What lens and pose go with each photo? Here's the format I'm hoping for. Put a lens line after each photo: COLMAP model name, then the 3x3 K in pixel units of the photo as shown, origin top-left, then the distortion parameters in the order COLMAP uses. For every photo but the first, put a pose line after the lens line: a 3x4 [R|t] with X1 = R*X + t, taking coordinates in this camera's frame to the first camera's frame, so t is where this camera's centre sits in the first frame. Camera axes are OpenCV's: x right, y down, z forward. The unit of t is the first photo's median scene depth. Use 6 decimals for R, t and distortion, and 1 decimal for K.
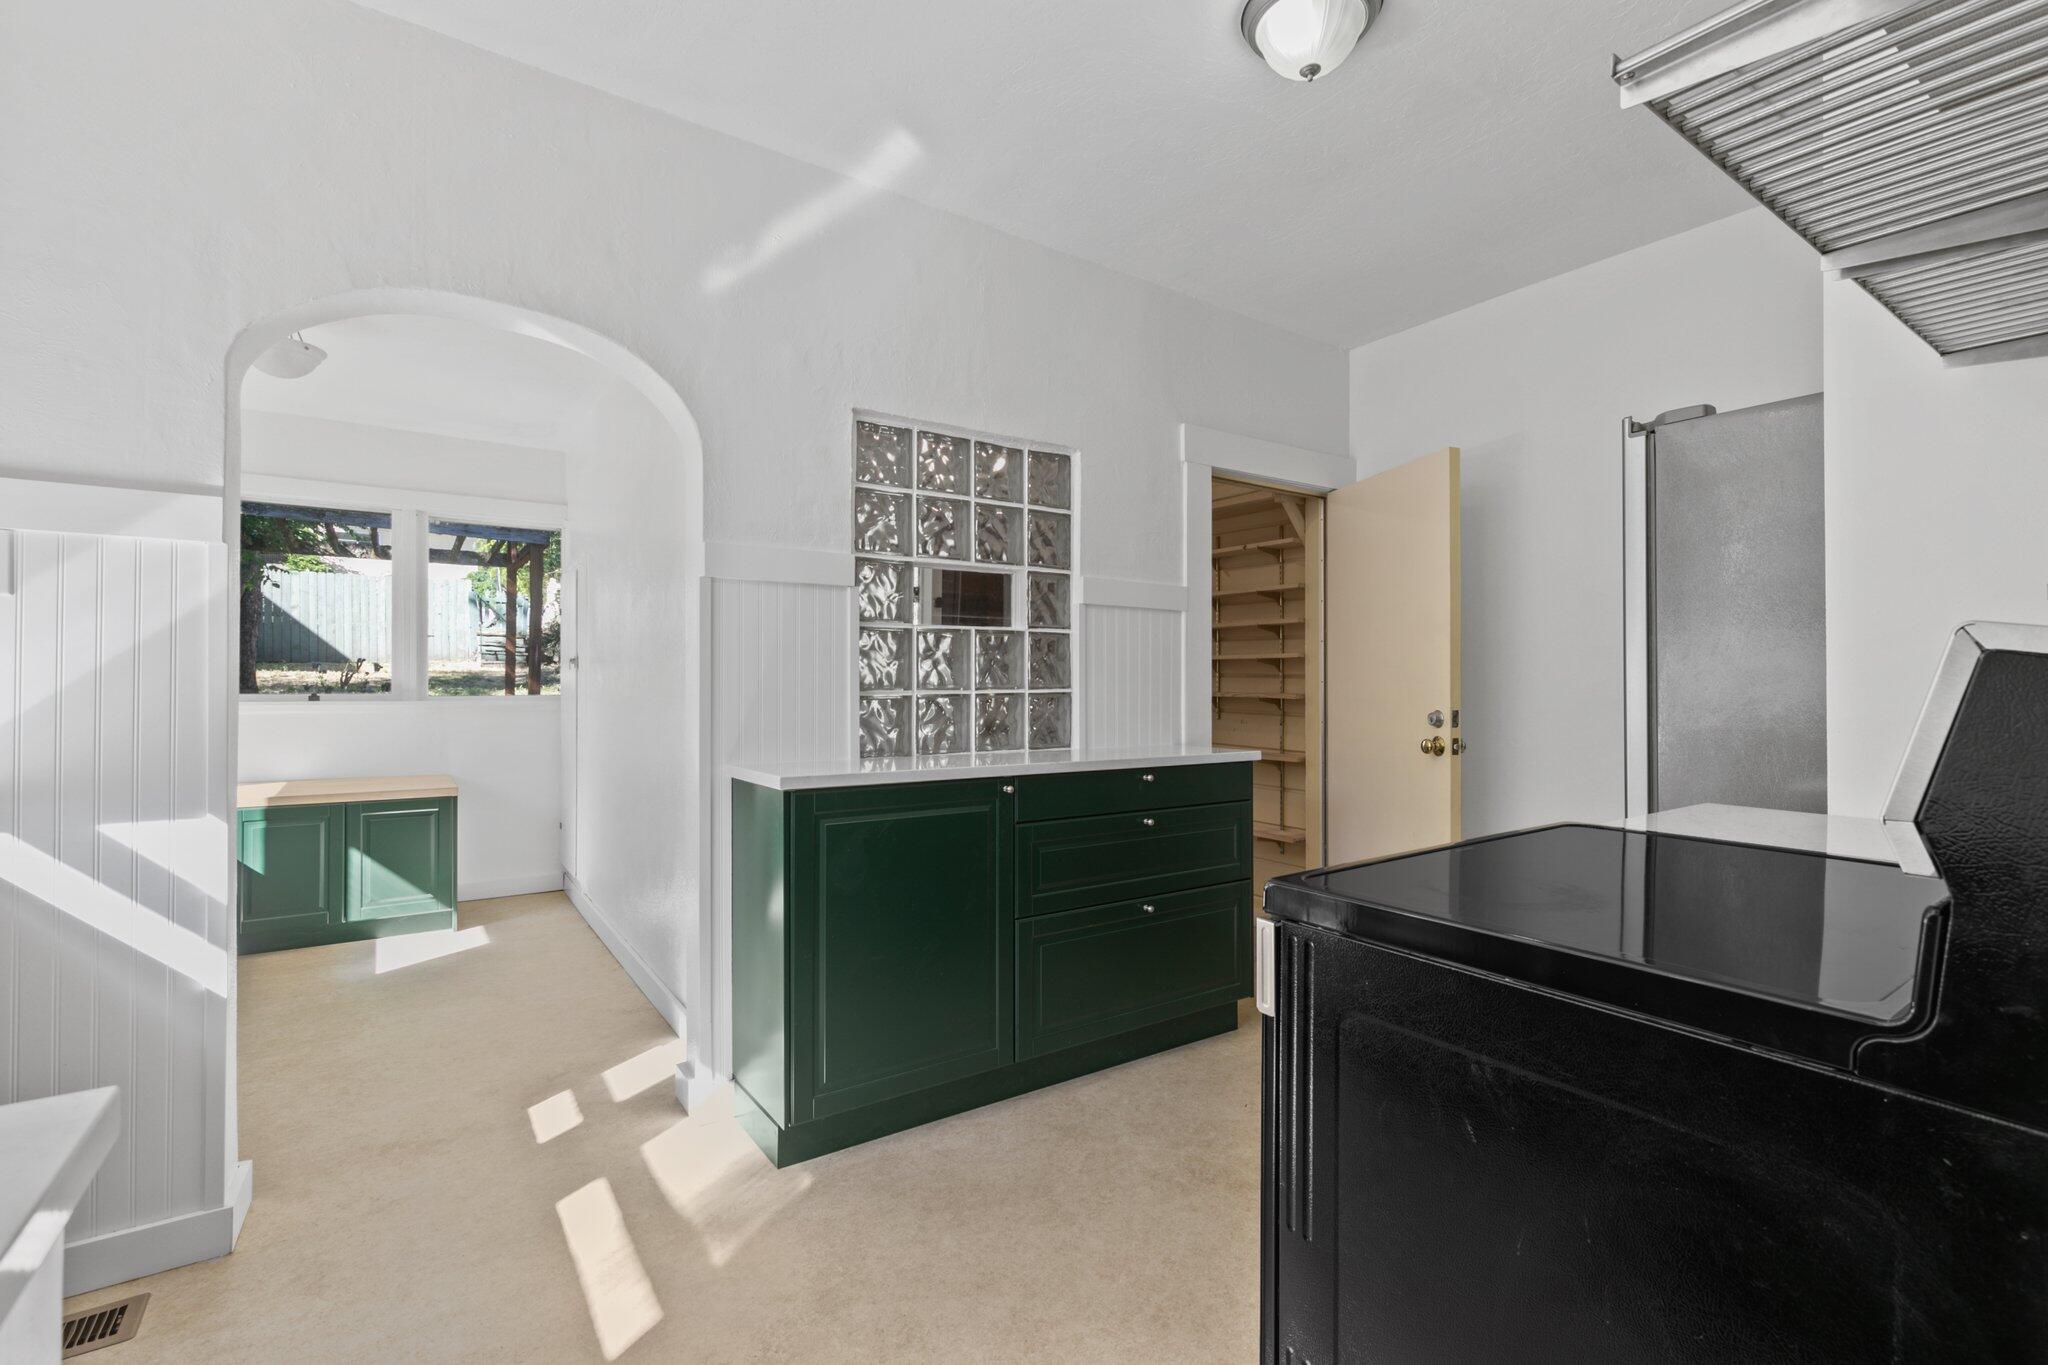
lens RADIAL K [[907.7, 0, 1024.0], [0, 907.7, 682.5], [0, 0, 1]] dist [-0.000085, 0.000190]
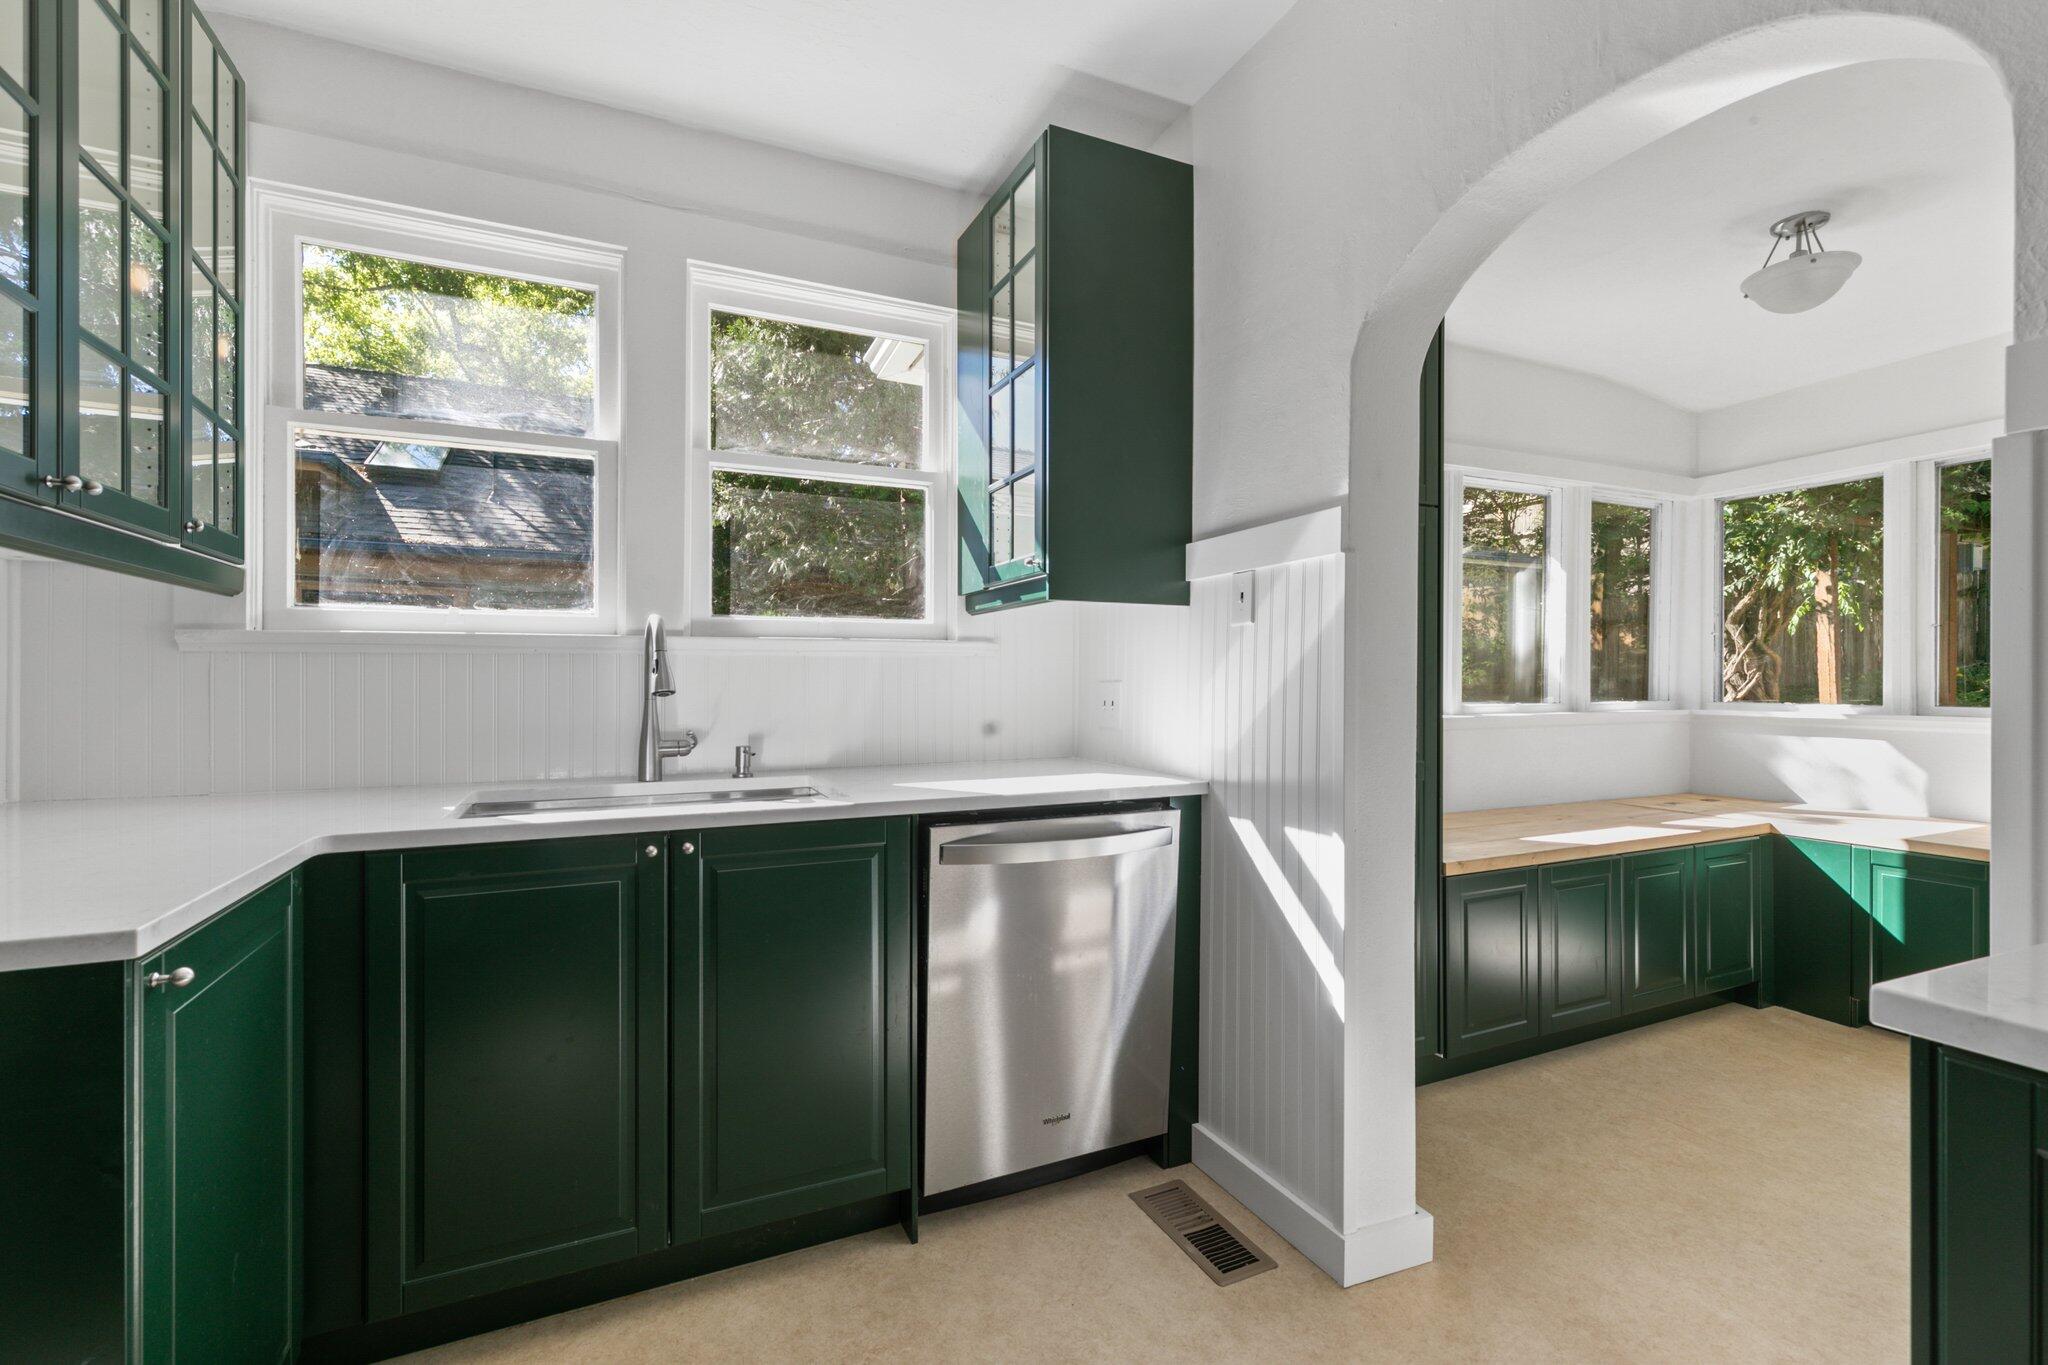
lens RADIAL K [[907.7, 0, 1024.0], [0, 907.7, 682.5], [0, 0, 1]] dist [-0.000085, 0.000190]
pose [[-0.173378, -0.002726, -0.984852, 0.048278], [-0.000115, 0.999996, -0.002747, -0.005881], [0.984855, -0.000363, -0.173378, 0.357759]]
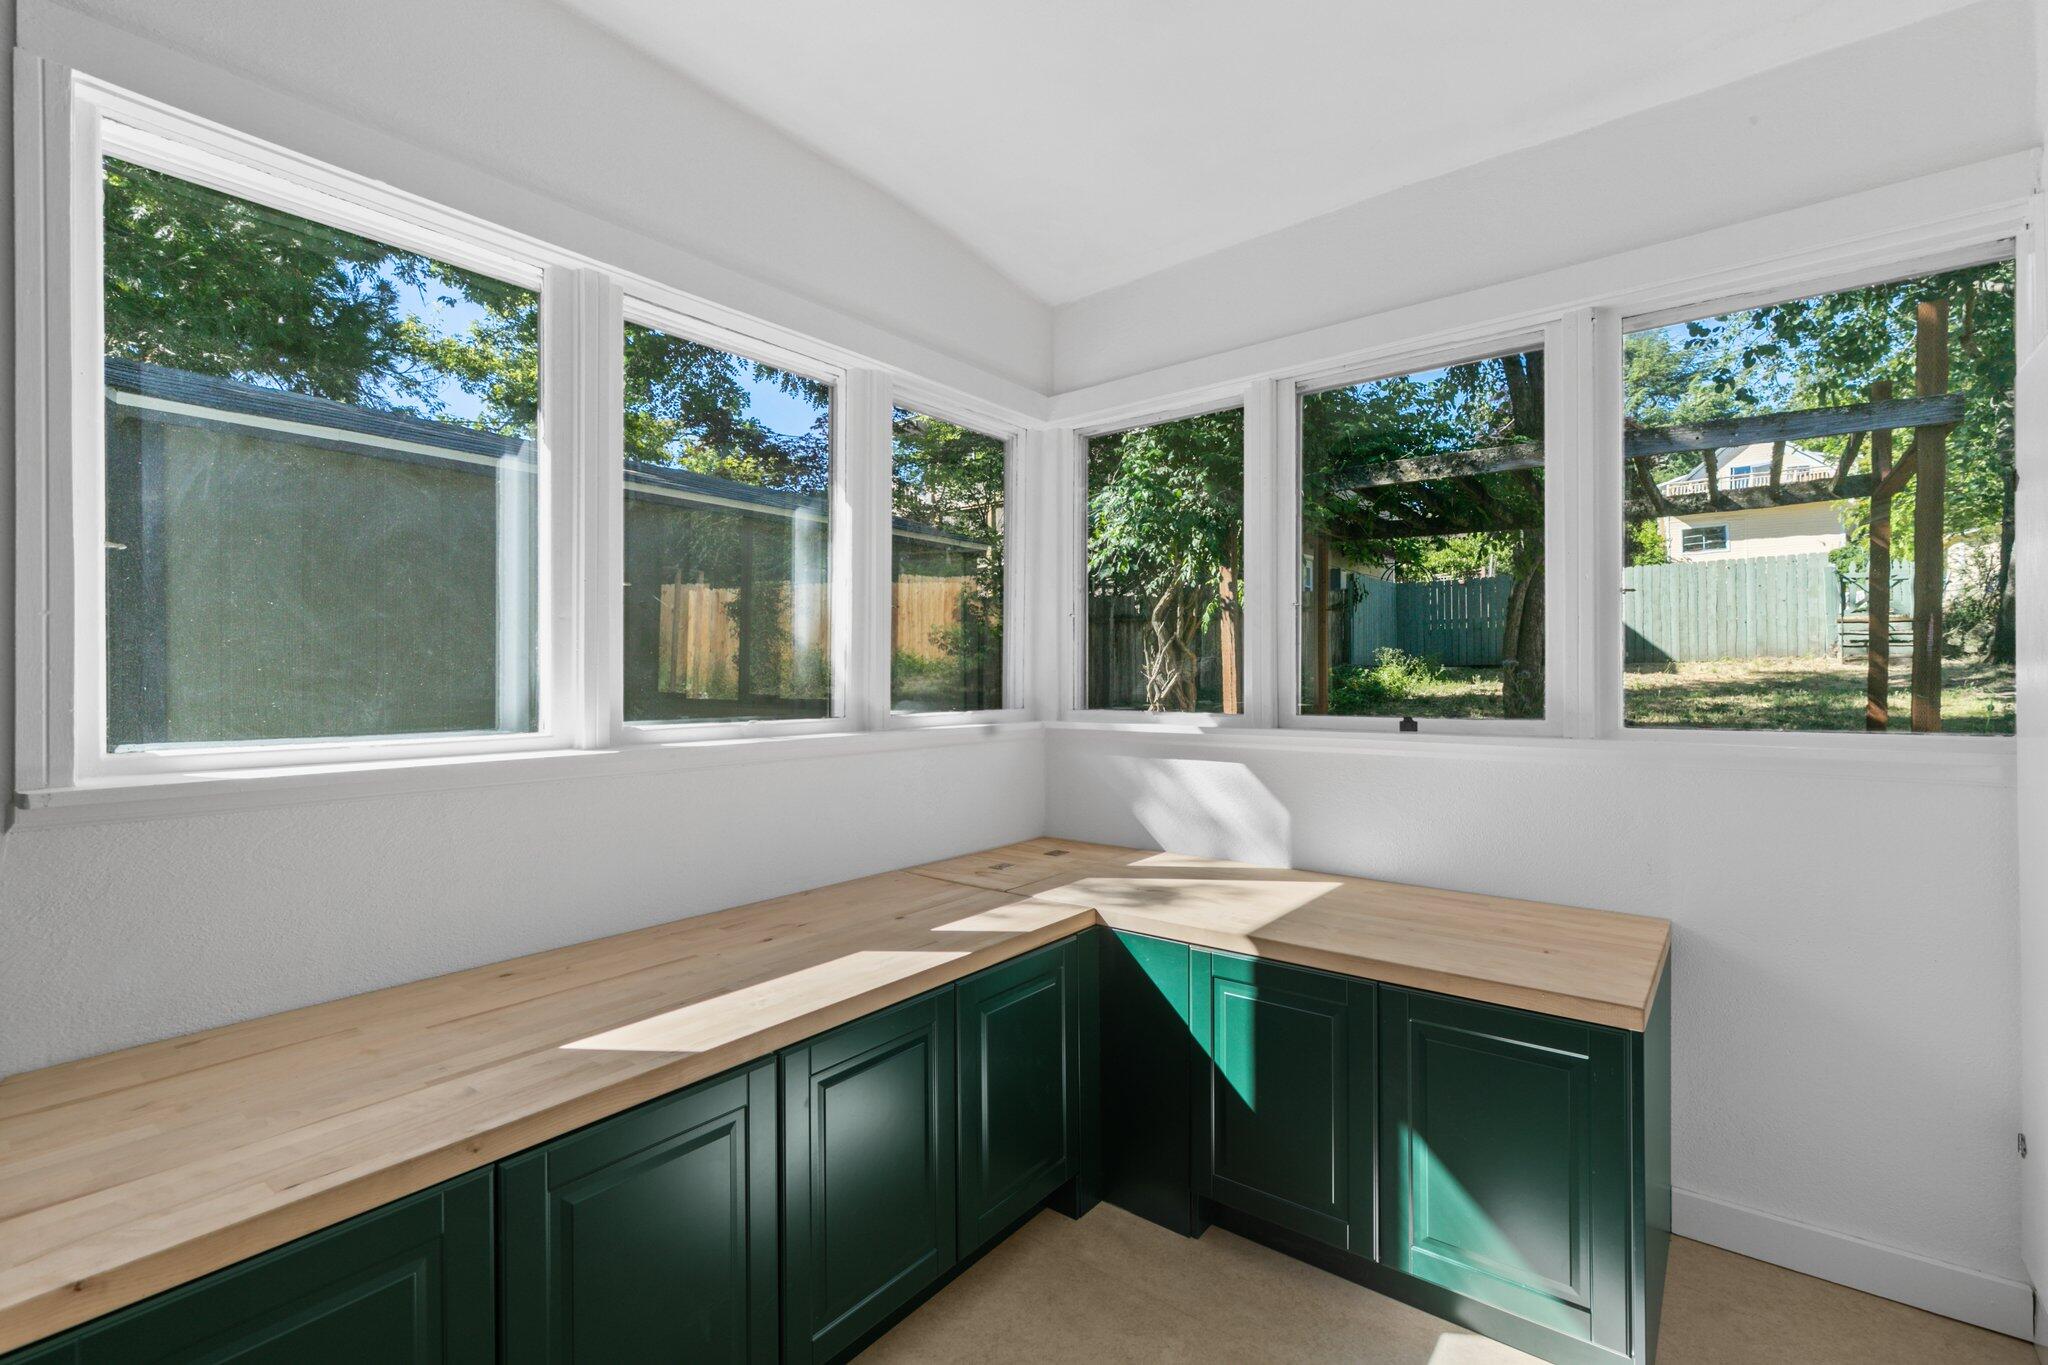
lens RADIAL K [[907.7, 0, 1024.0], [0, 907.7, 682.5], [0, 0, 1]] dist [-0.000085, 0.000190]
pose [[0.292432, -0.003463, -0.956280, -0.371922], [0.005190, 0.999984, -0.002034, -0.007716], [0.956272, -0.004368, 0.292445, 0.671740]]
